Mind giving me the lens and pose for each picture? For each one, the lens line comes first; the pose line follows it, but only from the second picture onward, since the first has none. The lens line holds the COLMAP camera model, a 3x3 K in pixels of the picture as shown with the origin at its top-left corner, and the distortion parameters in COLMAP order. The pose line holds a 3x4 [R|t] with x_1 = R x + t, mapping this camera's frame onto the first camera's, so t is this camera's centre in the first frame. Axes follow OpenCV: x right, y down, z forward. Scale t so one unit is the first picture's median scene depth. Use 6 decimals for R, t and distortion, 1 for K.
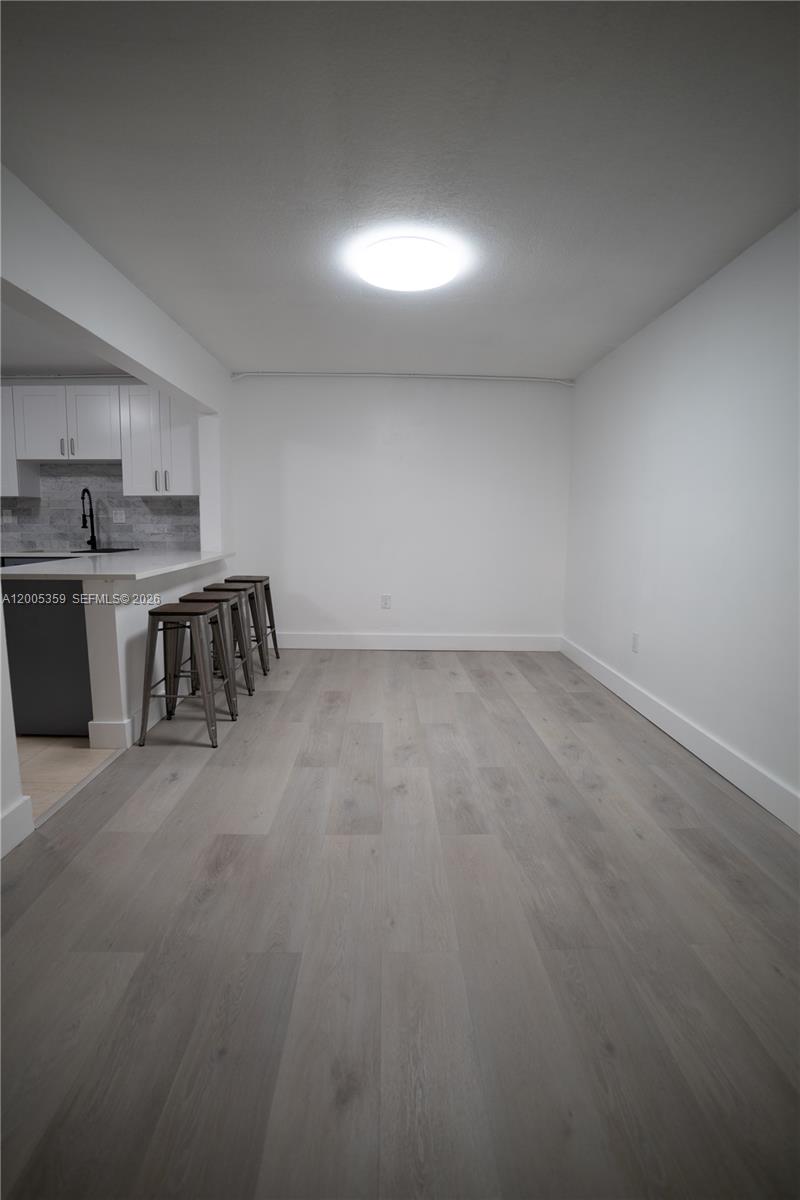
lens RADIAL K [[566.5, 0, 400.0], [0, 566.5, 600.0], [0, 0, 1]] dist [-0.047335, 0.000127]
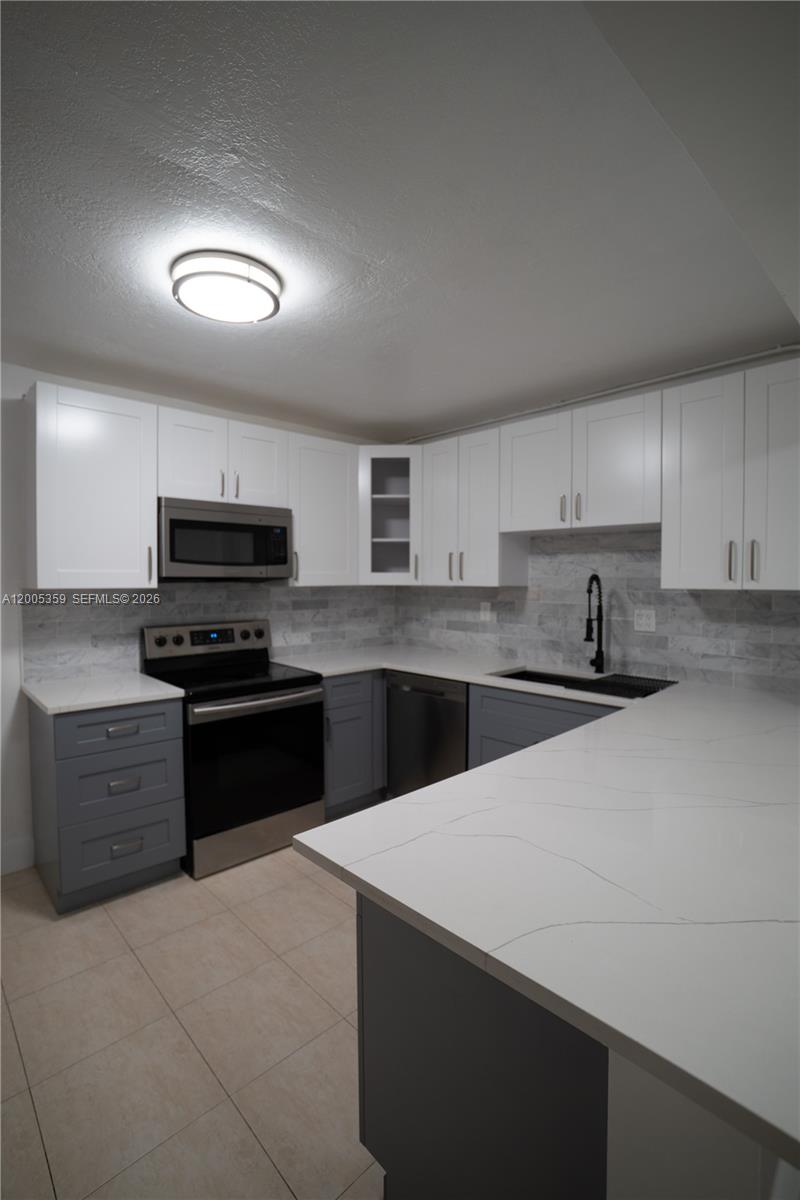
lens RADIAL K [[566.5, 0, 400.0], [0, 566.5, 600.0], [0, 0, 1]] dist [-0.047335, 0.000127]
pose [[0.688134, 0.020994, -0.725280, -0.256673], [-0.096622, 0.993330, -0.062920, -0.109469], [0.719122, 0.113376, 0.685573, 0.418376]]
